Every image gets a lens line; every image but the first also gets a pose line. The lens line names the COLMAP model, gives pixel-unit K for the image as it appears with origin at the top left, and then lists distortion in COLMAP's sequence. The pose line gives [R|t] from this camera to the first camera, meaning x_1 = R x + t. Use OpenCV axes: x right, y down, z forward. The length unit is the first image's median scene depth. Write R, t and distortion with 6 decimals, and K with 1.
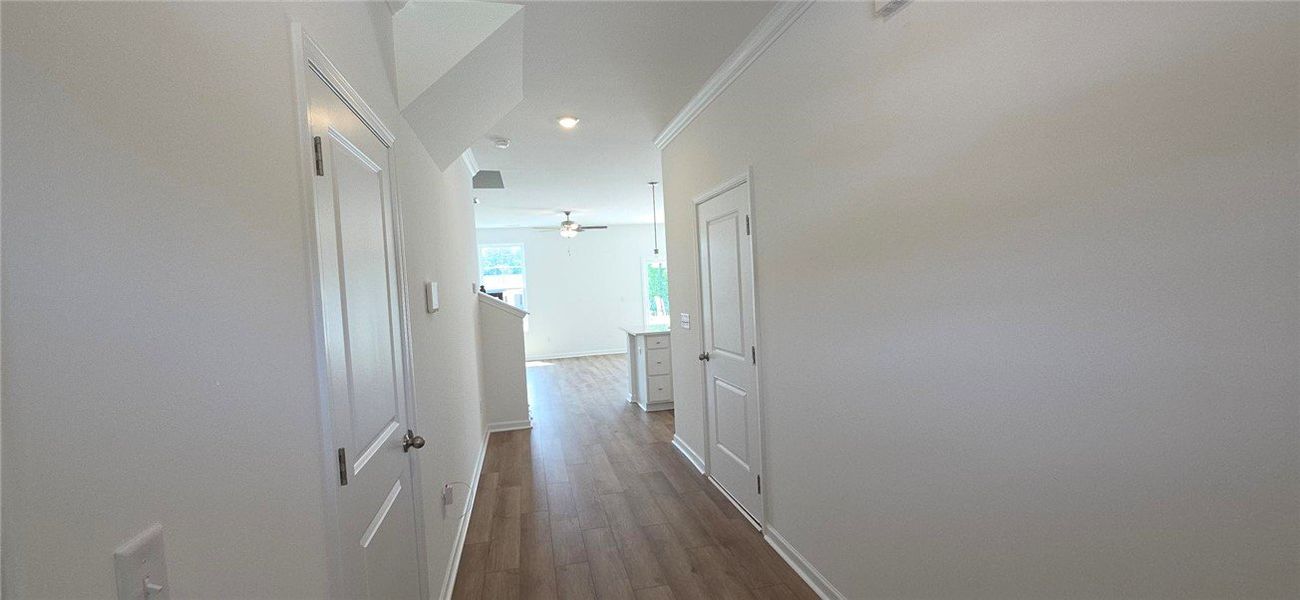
lens RADIAL K [[530.8, 0, 645.1], [0, 530.8, 306.0], [0, 0, 1]] dist [-0.002196, 0.001276]
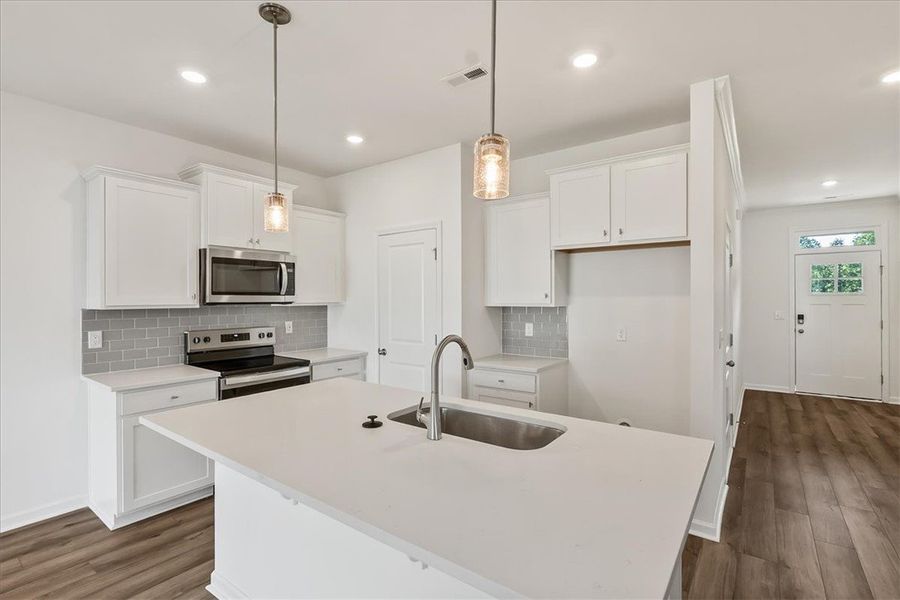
lens RADIAL K [[419.2, 0, 447.4], [0, 419.2, 298.4], [0, 0, 1]] dist [-0.004221, -0.000711]
pose [[-0.649295, 0.056550, 0.758432, -0.165886], [0.072160, 0.997314, -0.012586, -0.064513], [-0.757106, 0.046557, -0.651631, 1.929883]]
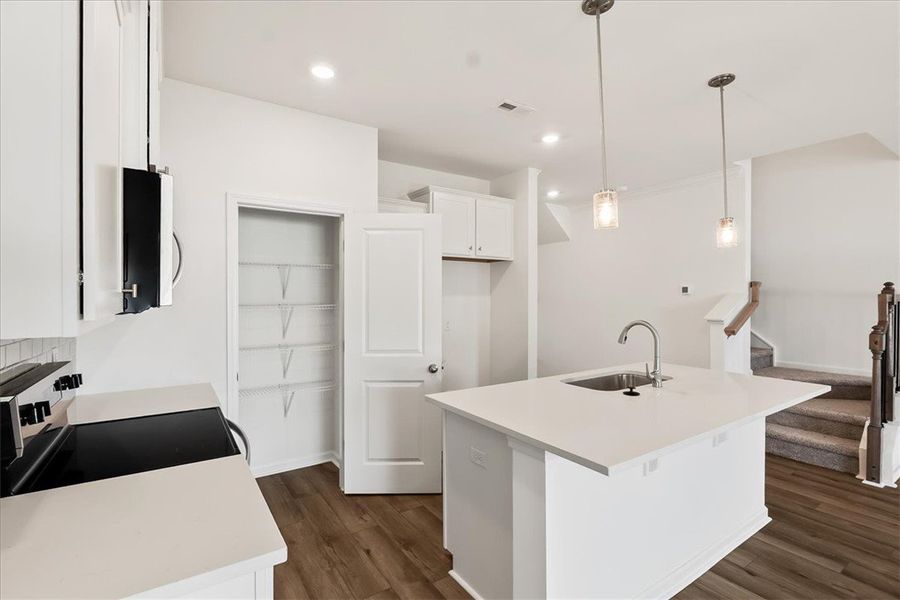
lens RADIAL K [[419.2, 0, 444.3], [0, 419.2, 294.8], [0, 0, 1]] dist [-0.004221, -0.000711]
pose [[-0.933033, 0.055858, -0.355428, 0.651437], [0.036544, 0.997479, 0.060830, -0.122929], [0.357930, 0.043767, -0.932722, 2.144478]]
